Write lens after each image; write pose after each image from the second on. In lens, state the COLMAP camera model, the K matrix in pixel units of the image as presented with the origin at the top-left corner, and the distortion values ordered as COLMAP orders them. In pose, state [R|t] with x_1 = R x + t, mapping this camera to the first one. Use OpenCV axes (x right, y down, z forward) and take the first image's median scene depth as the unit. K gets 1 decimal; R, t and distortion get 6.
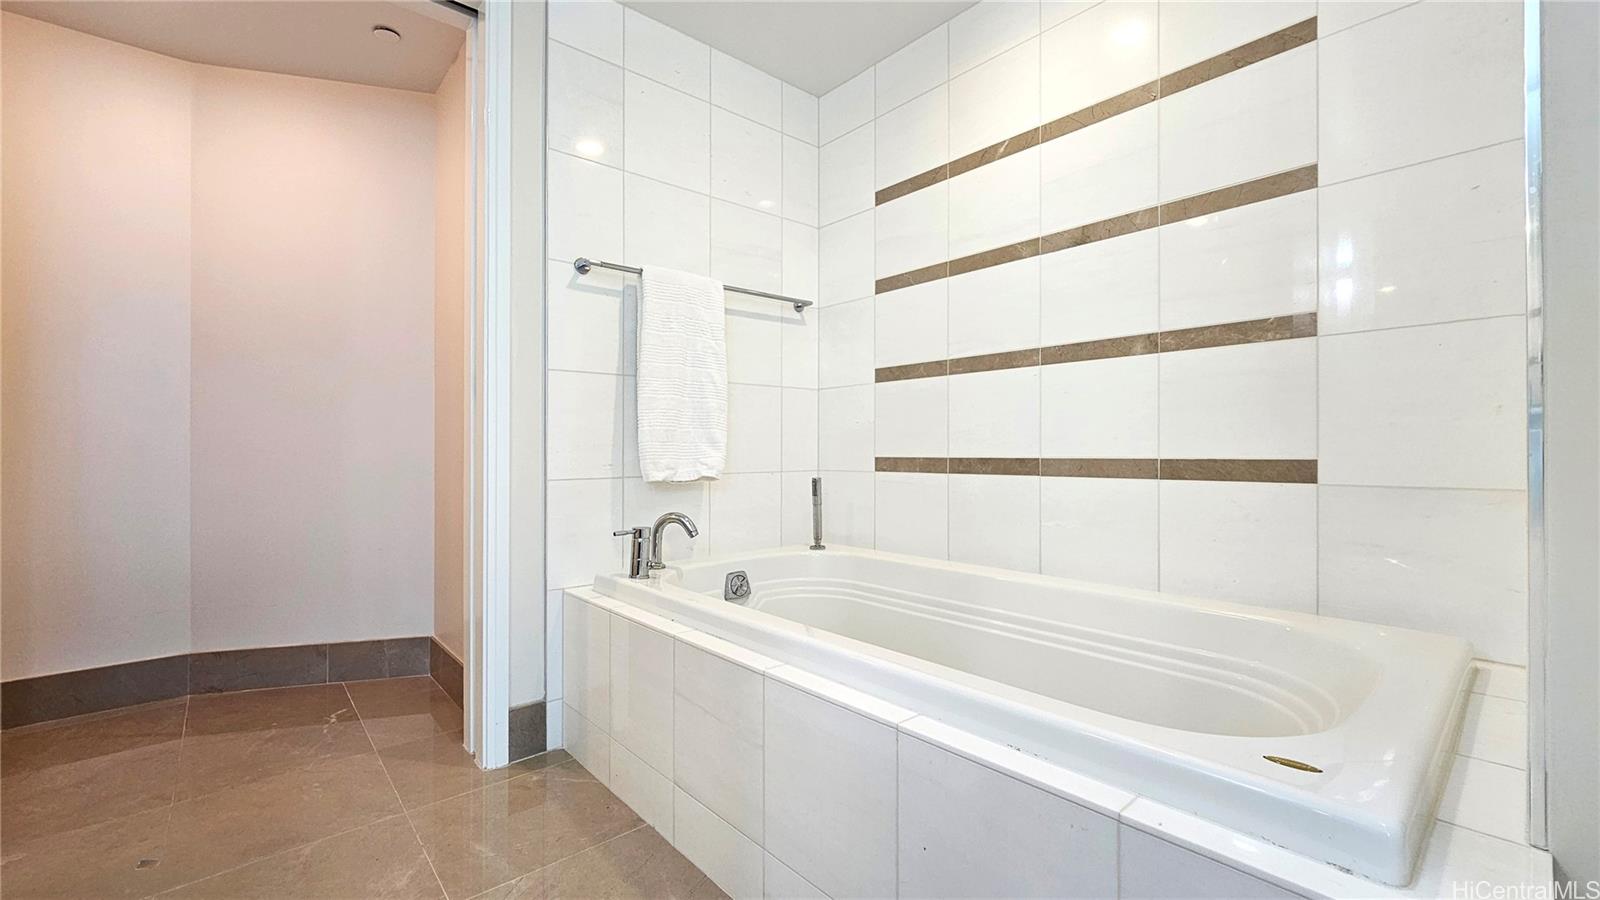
lens RADIAL K [[658.9, 0, 809.1], [0, 658.9, 440.1], [0, 0, 1]] dist [-0.003790, -0.000384]
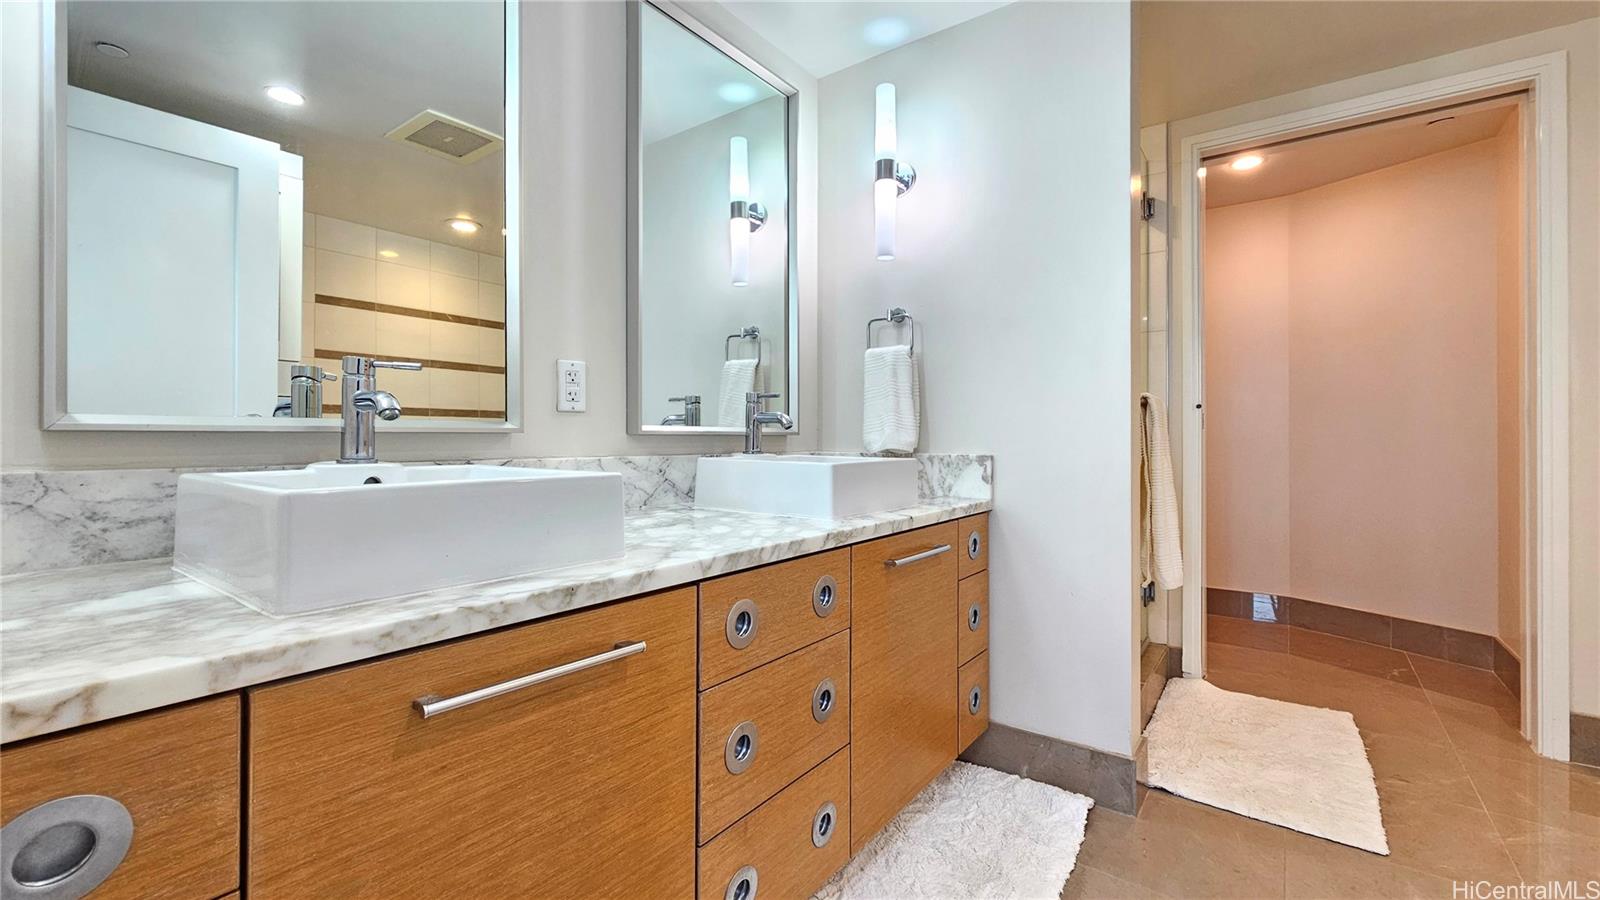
lens RADIAL K [[658.9, 0, 809.1], [0, 658.9, 440.1], [0, 0, 1]] dist [-0.003790, -0.000384]
pose [[0.213532, 0.001391, -0.976935, 0.301985], [0.013886, 0.999894, 0.004459, -0.055414], [0.976837, -0.014518, 0.213490, -0.410883]]
